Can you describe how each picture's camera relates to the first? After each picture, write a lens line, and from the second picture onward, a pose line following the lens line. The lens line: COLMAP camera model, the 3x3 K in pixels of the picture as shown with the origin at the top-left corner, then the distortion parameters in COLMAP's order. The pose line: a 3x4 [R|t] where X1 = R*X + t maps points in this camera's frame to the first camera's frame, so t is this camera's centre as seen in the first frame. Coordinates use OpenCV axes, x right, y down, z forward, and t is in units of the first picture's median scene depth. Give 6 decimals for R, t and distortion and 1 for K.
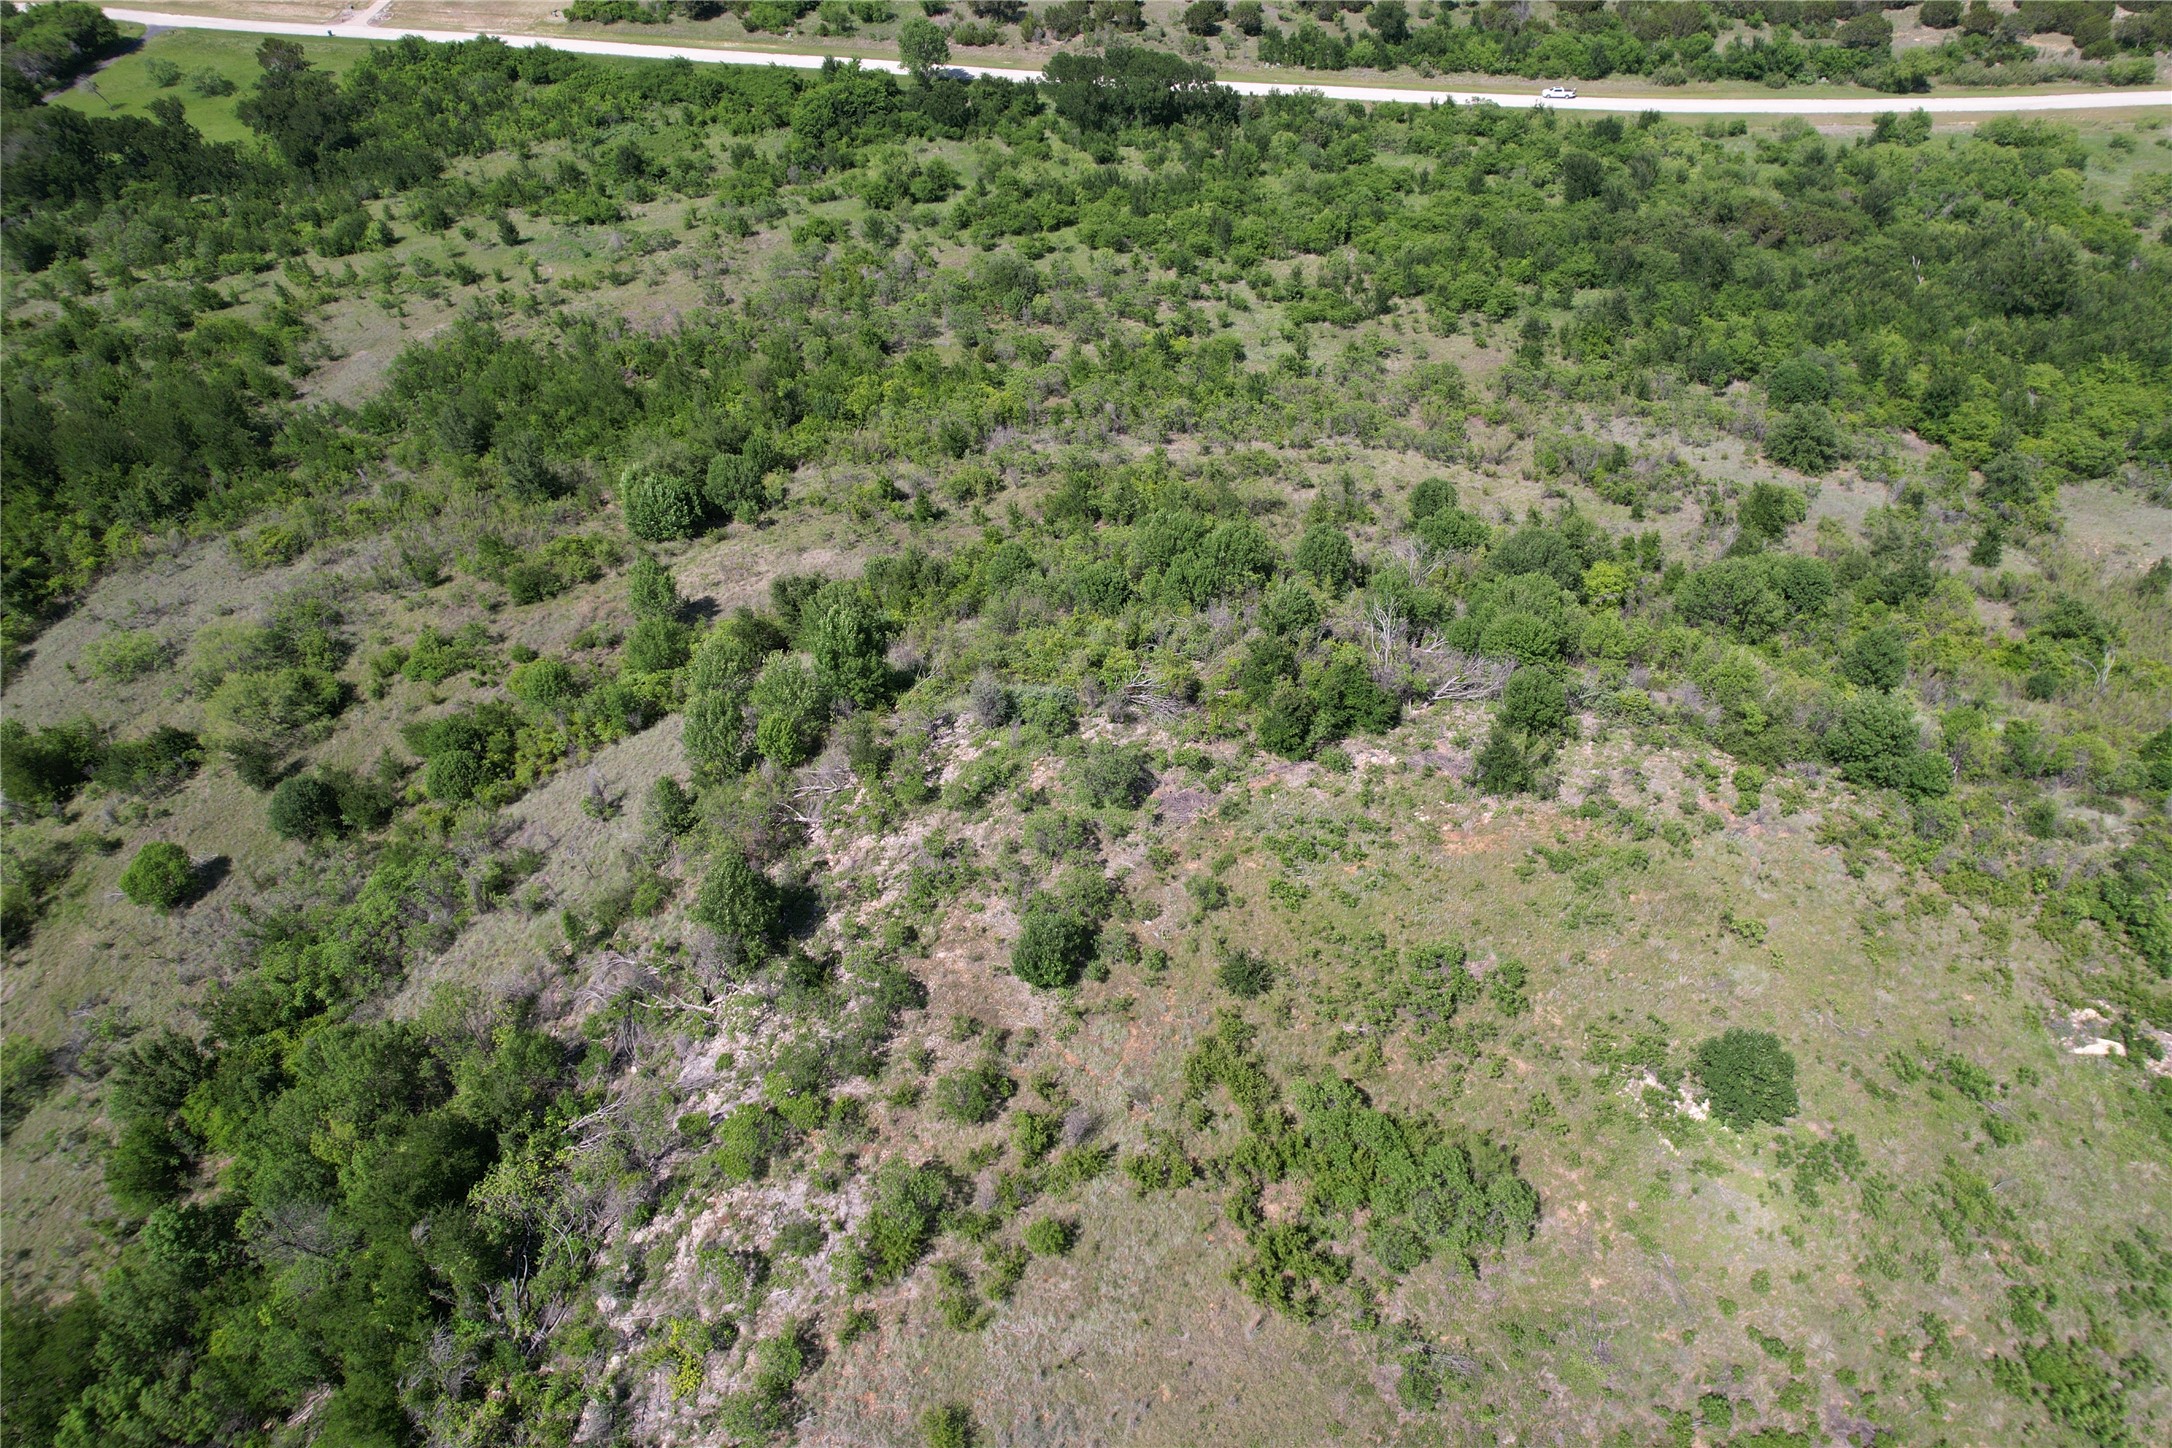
lens RADIAL K [[1369.5, 0, 1086.0], [0, 1369.5, 724.0], [0, 0, 1]] dist [-0.076453, 0.071297]
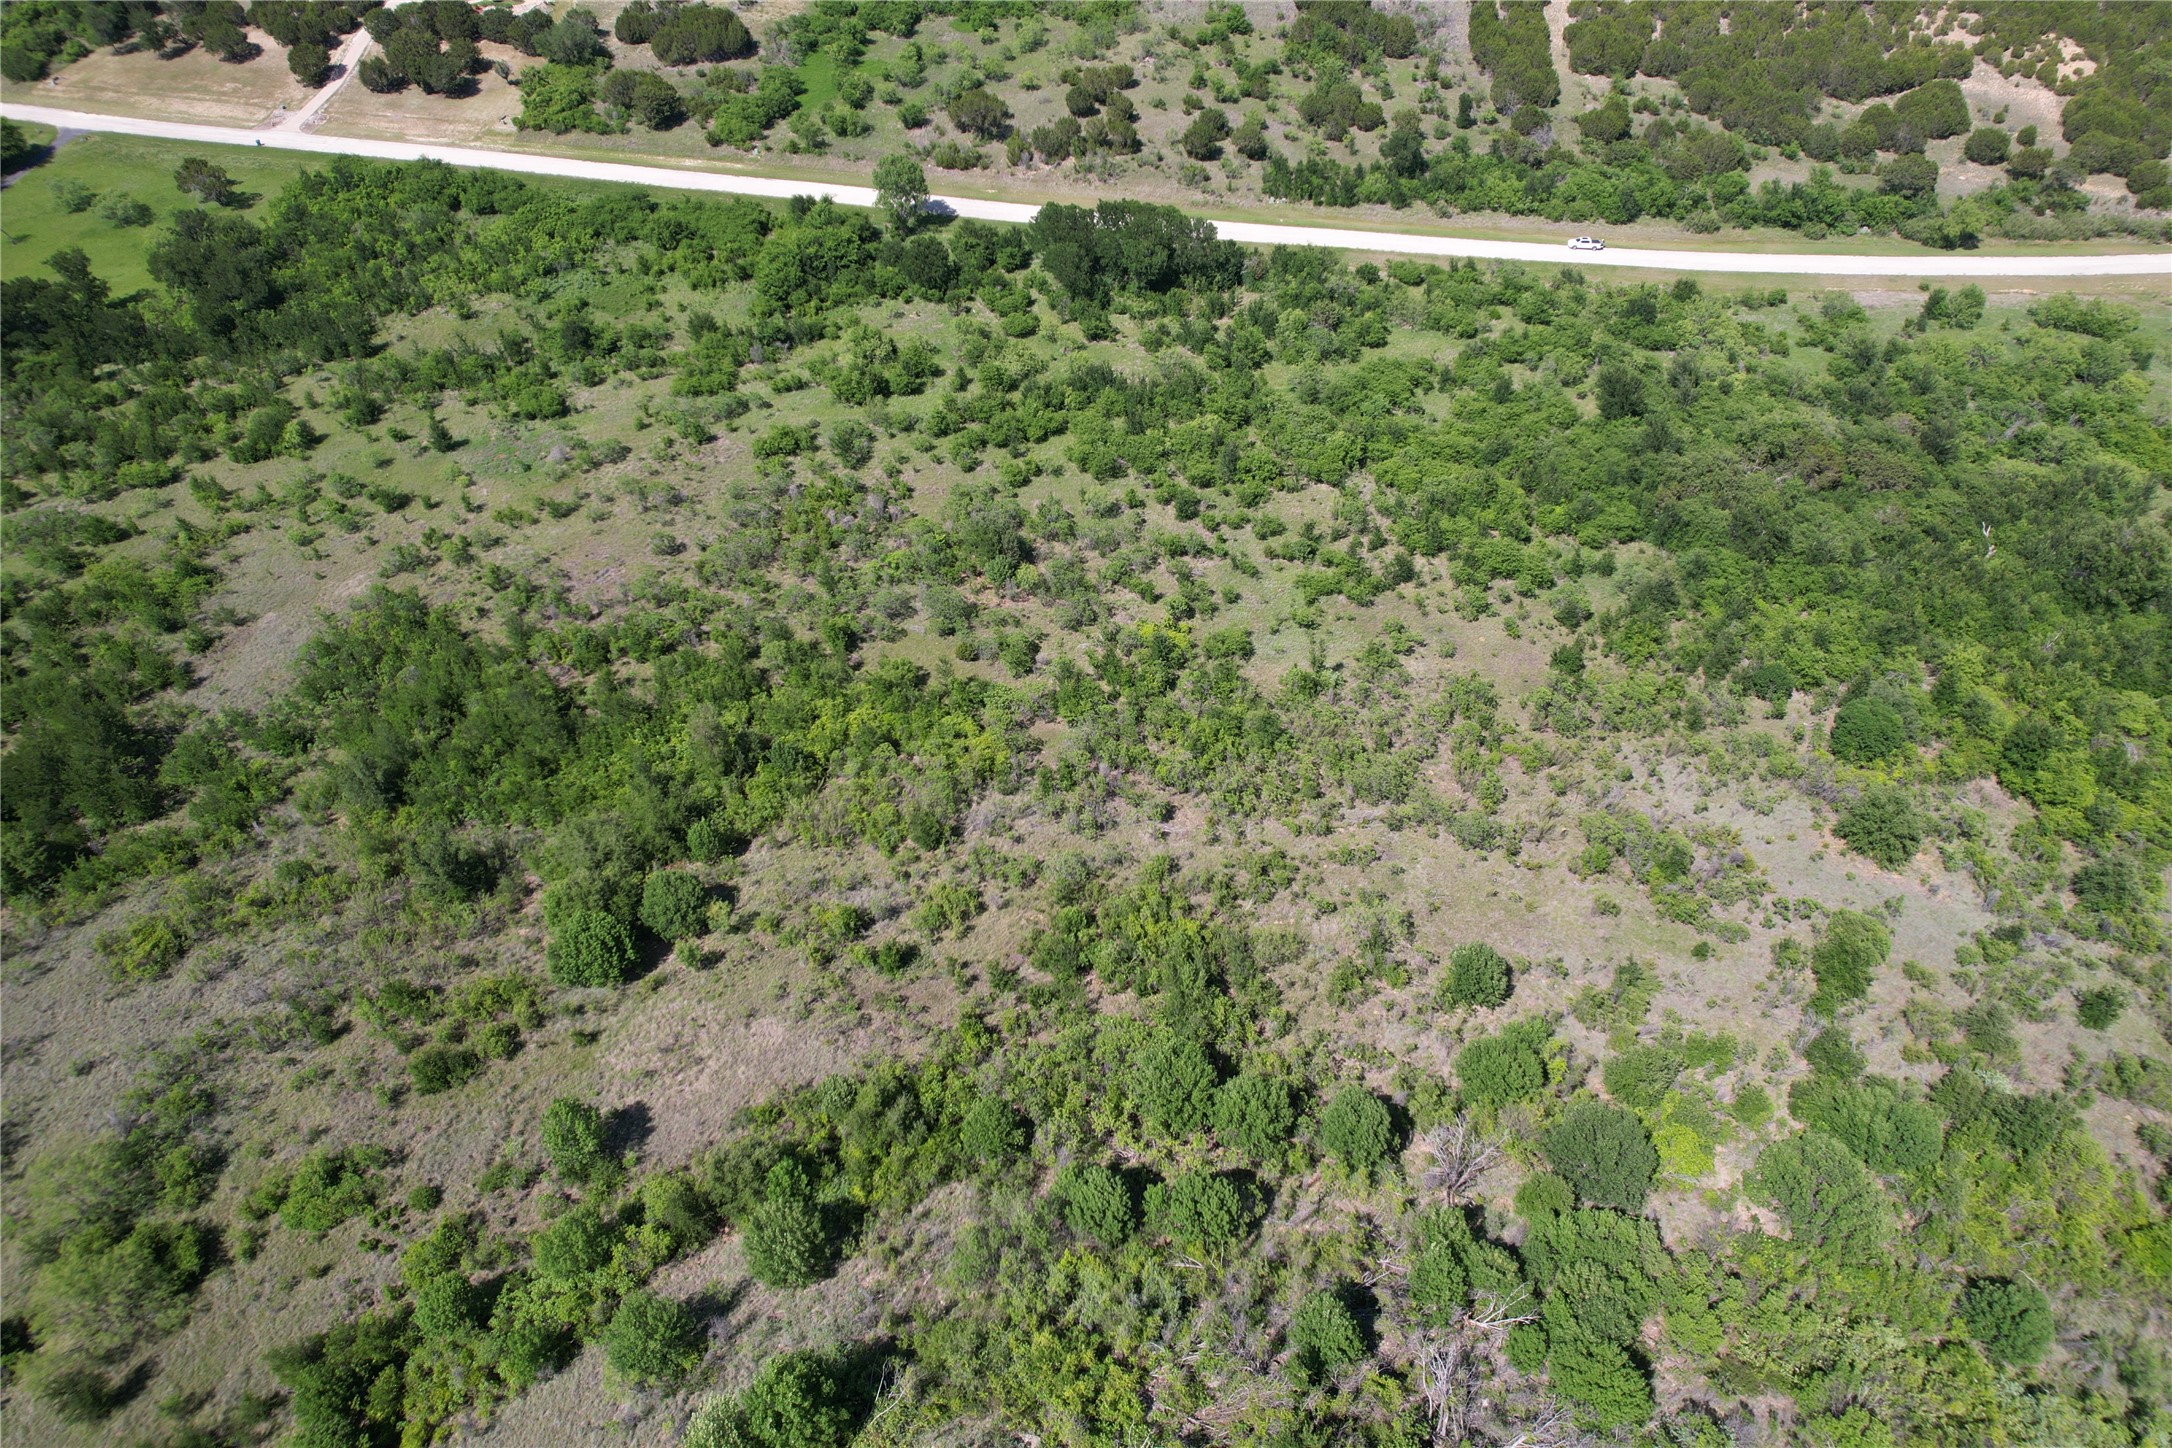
lens RADIAL K [[1369.5, 0, 1086.0], [0, 1369.5, 724.0], [0, 0, 1]] dist [-0.076453, 0.071297]
pose [[0.999876, 0.007867, 0.013615, -0.004232], [-0.008258, 0.999549, 0.028865, -0.187329], [-0.013382, -0.028974, 0.999491, 0.073855]]
